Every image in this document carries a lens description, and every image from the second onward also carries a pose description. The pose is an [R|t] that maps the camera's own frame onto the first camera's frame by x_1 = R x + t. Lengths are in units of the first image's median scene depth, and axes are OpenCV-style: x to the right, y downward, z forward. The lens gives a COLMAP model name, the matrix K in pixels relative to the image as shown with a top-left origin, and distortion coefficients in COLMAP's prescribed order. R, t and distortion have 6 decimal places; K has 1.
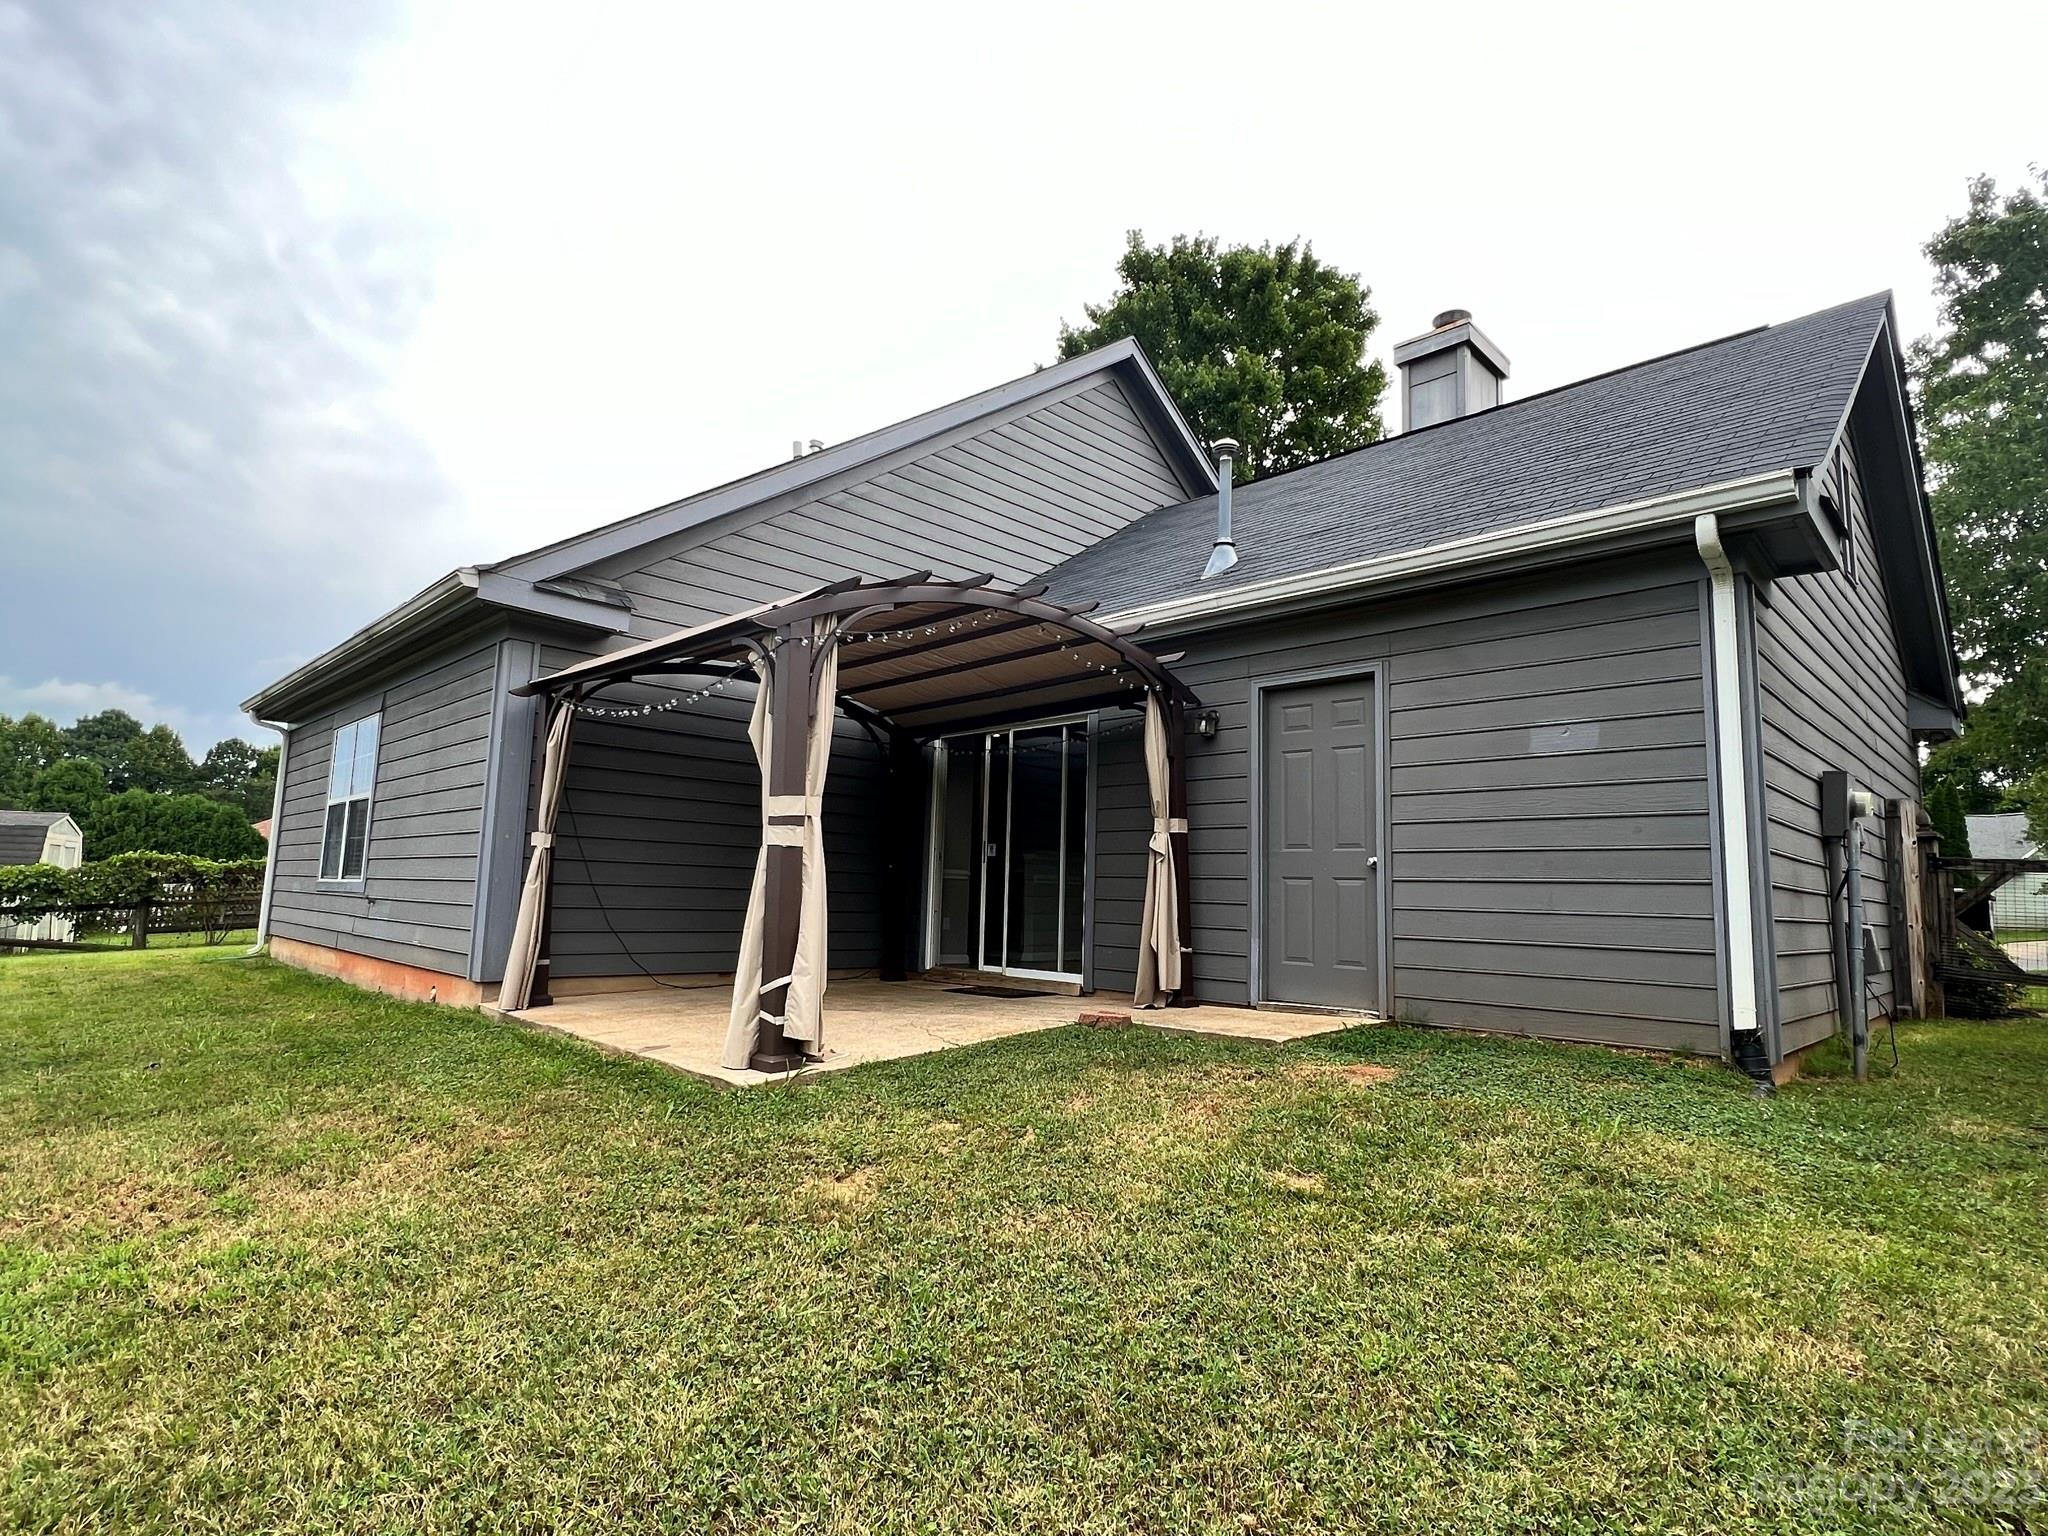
lens RADIAL K [[1050.8, 0, 1041.0], [0, 1050.8, 767.5], [0, 0, 1]] dist [0.000606, -0.000565]
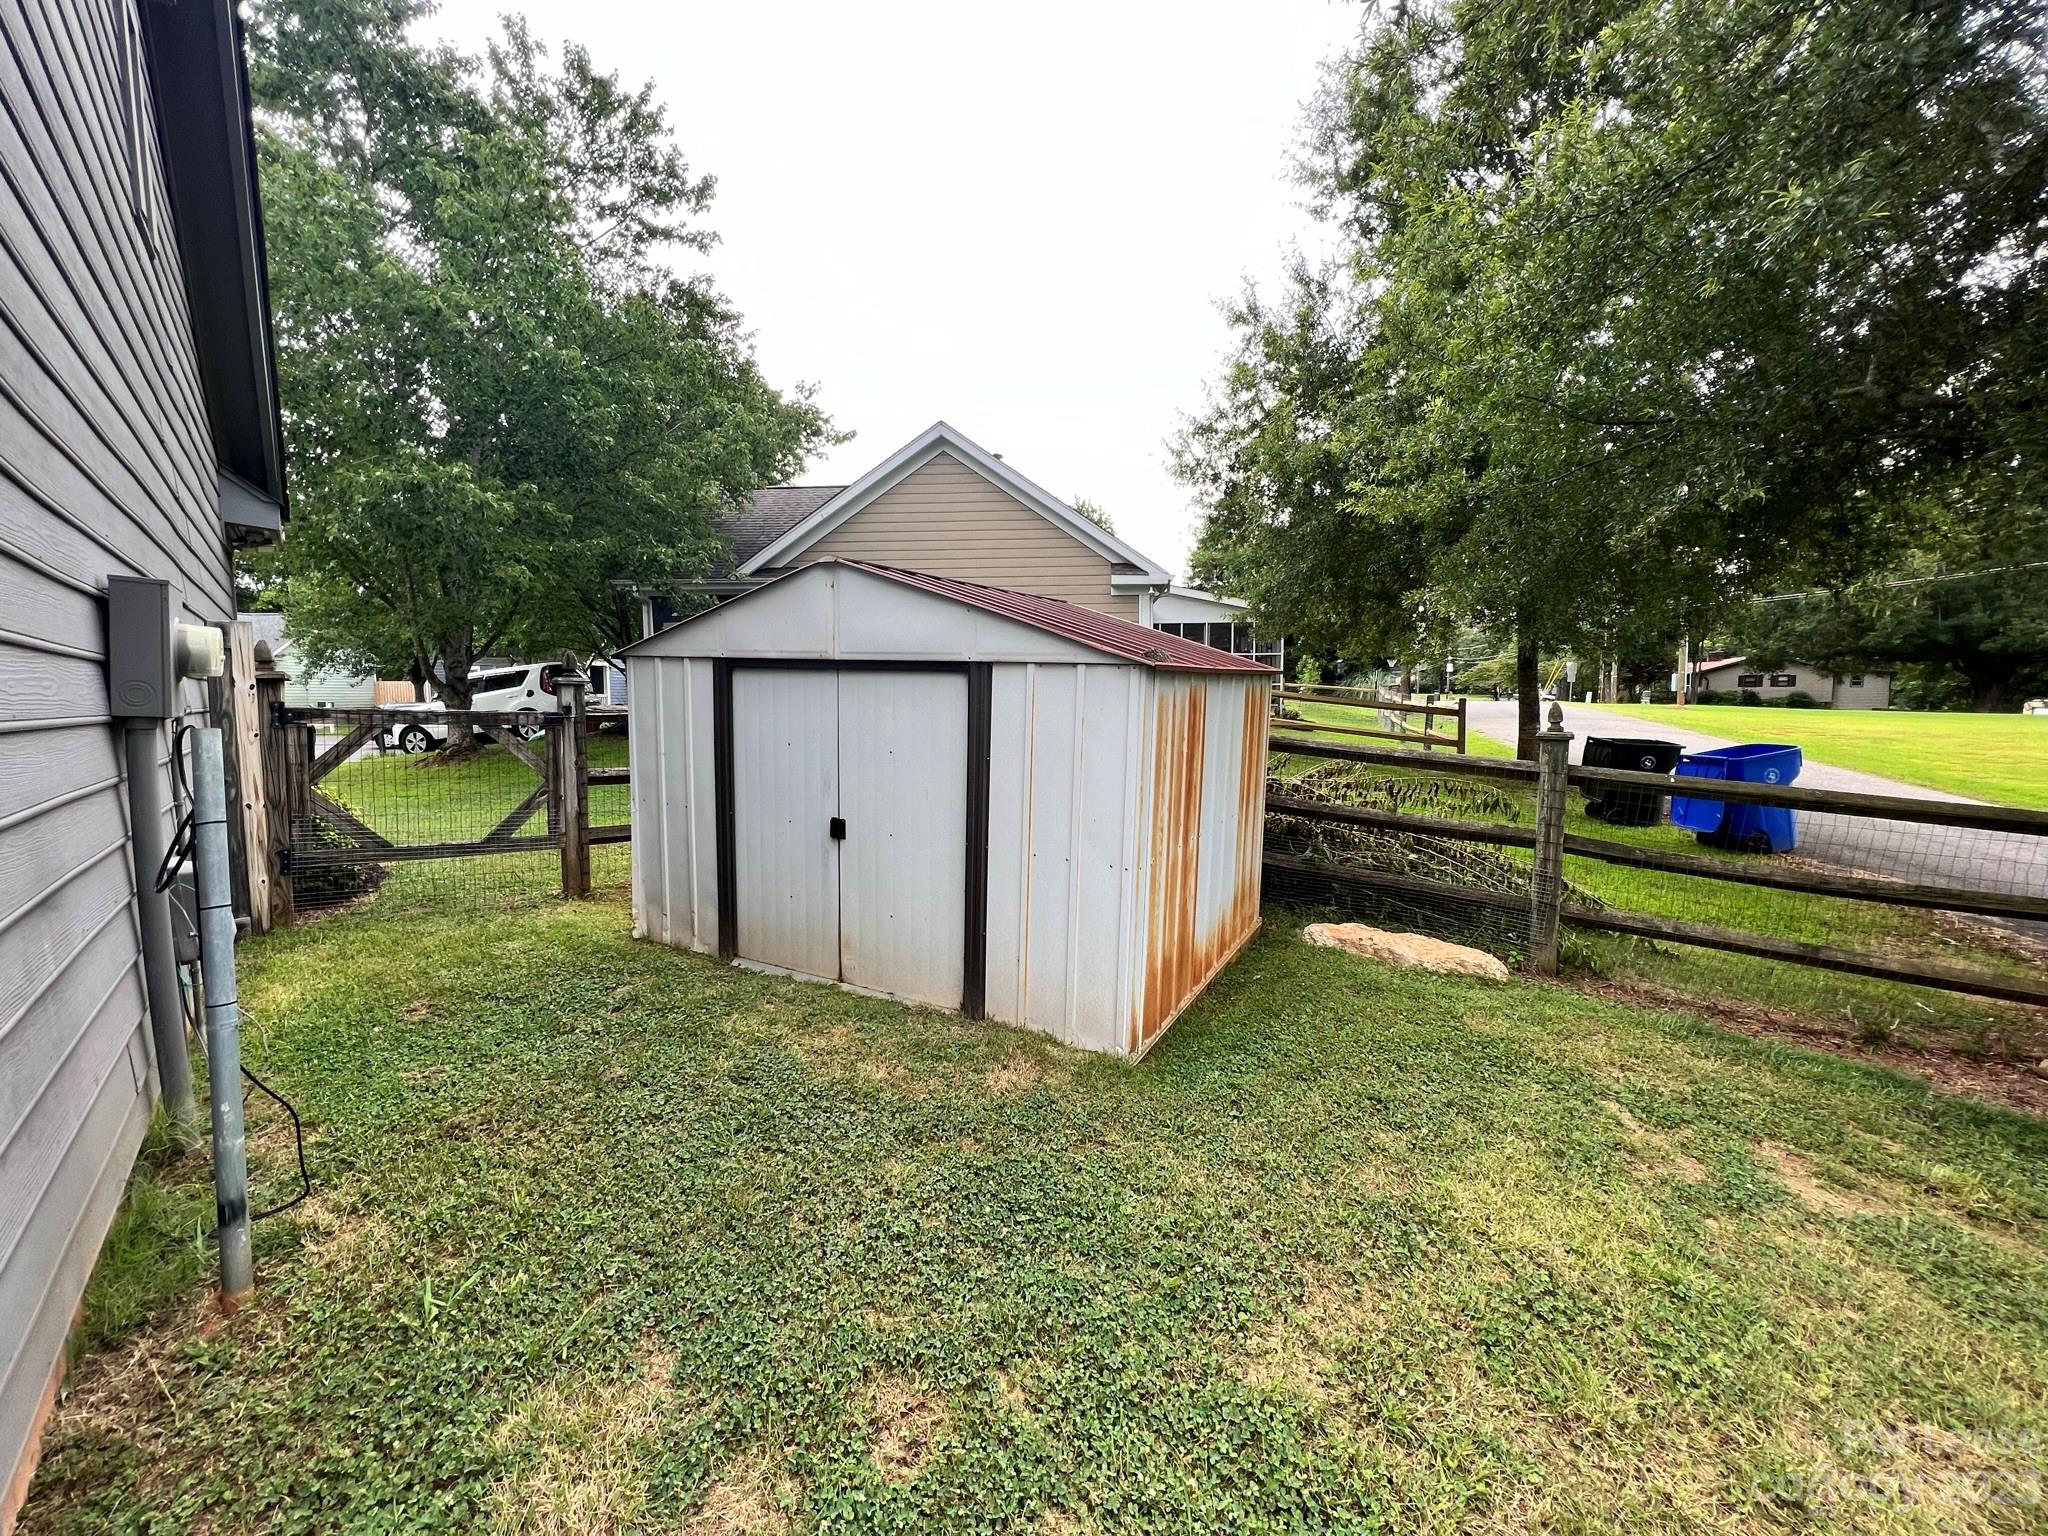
lens RADIAL K [[820.6, 0, 1027.6], [0, 820.6, 764.3], [0, 0, 1]] dist [0.000505, 0.000334]
pose [[0.077008, -0.110386, 0.990901, 0.326182], [-0.117642, 0.985904, 0.118972, -0.004524], [-0.990066, -0.125733, 0.062936, 0.453567]]
